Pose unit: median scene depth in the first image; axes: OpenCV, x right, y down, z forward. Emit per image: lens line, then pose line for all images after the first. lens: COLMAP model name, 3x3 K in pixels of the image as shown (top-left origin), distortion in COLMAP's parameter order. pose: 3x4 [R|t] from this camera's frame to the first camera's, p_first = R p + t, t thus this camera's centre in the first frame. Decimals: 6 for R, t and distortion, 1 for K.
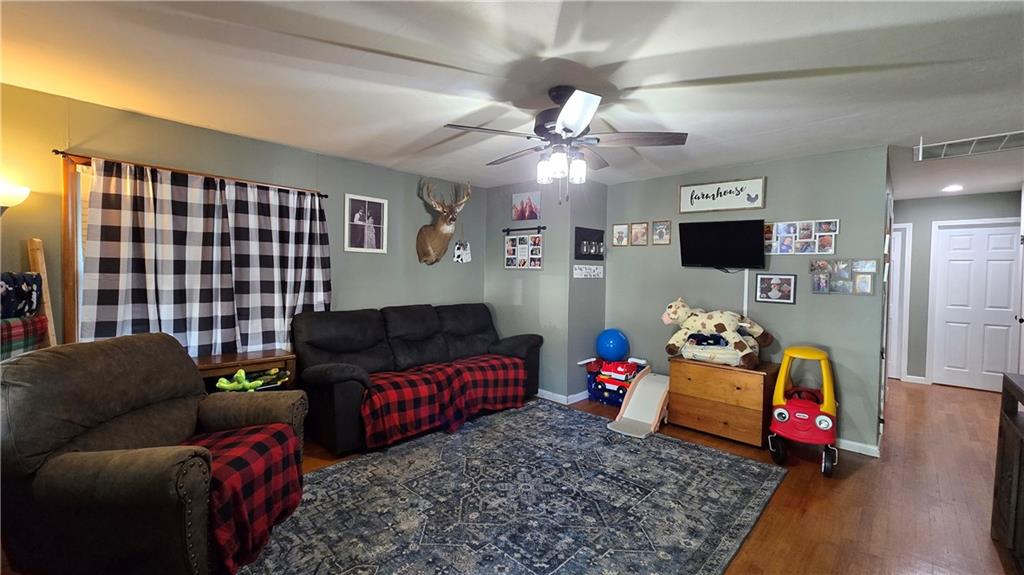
lens RADIAL K [[407.2, 0, 512.6], [0, 407.2, 284.0], [0, 0, 1]] dist [-0.002004, -0.000203]
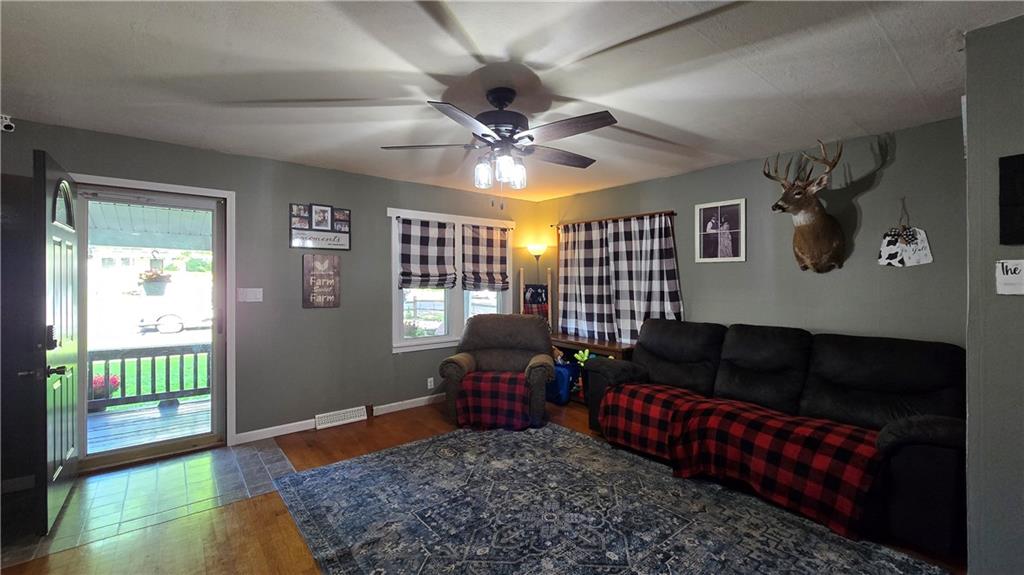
lens RADIAL K [[407.2, 0, 512.4], [0, 407.2, 282.6], [0, 0, 1]] dist [-0.002004, -0.000203]
pose [[-0.089807, -0.012014, -0.995887, 0.750489], [-0.035750, 0.999322, -0.008831, -0.007698], [0.995317, 0.034810, -0.090176, 0.776724]]
